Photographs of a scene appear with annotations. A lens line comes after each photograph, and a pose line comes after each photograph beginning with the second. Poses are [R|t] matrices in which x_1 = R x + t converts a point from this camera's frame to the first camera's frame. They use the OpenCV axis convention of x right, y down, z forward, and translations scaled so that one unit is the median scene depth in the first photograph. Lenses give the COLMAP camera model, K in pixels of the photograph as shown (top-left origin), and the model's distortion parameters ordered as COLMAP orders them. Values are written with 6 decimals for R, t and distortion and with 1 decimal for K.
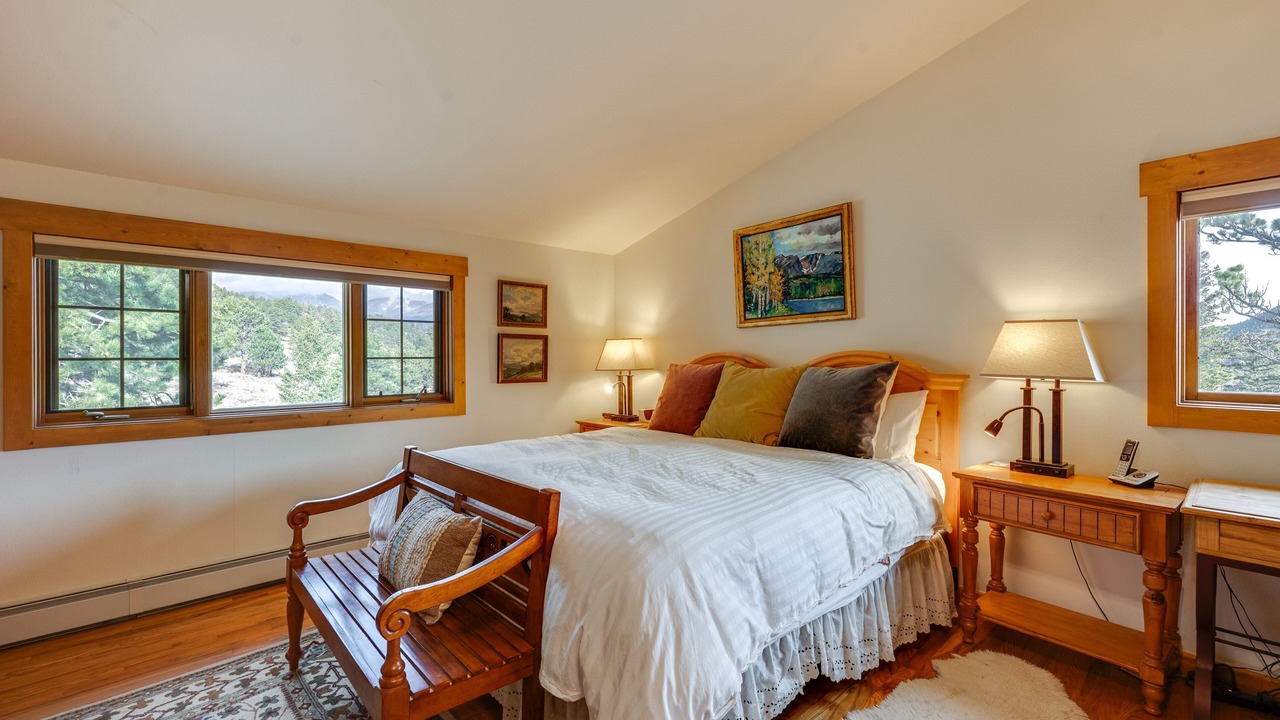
lens RADIAL K [[547.2, 0, 645.2], [0, 547.2, 350.0], [0, 0, 1]] dist [-0.003014, -0.000188]
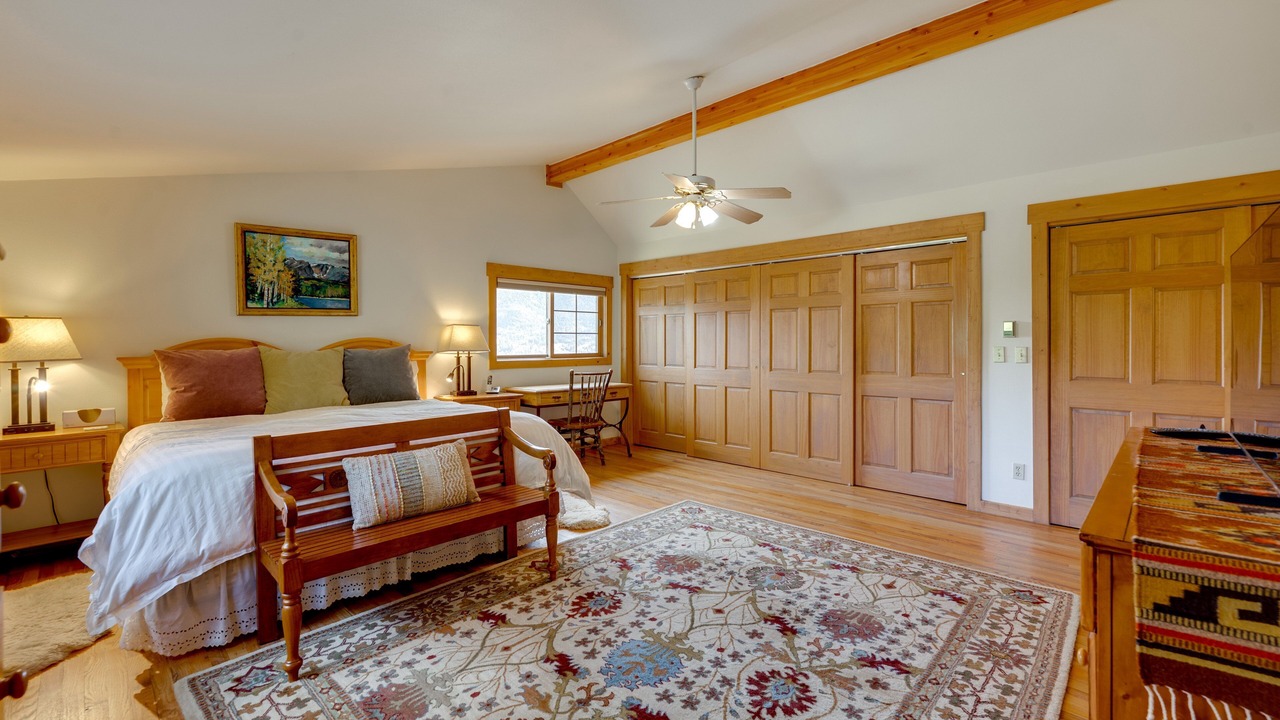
lens RADIAL K [[547.2, 0, 645.2], [0, 547.2, 350.0], [0, 0, 1]] dist [-0.003014, -0.000188]
pose [[-0.083580, -0.001810, 0.996499, -1.048267], [0.004689, 0.999987, 0.002210, 0.031568], [-0.996490, 0.004858, -0.083571, 0.333669]]
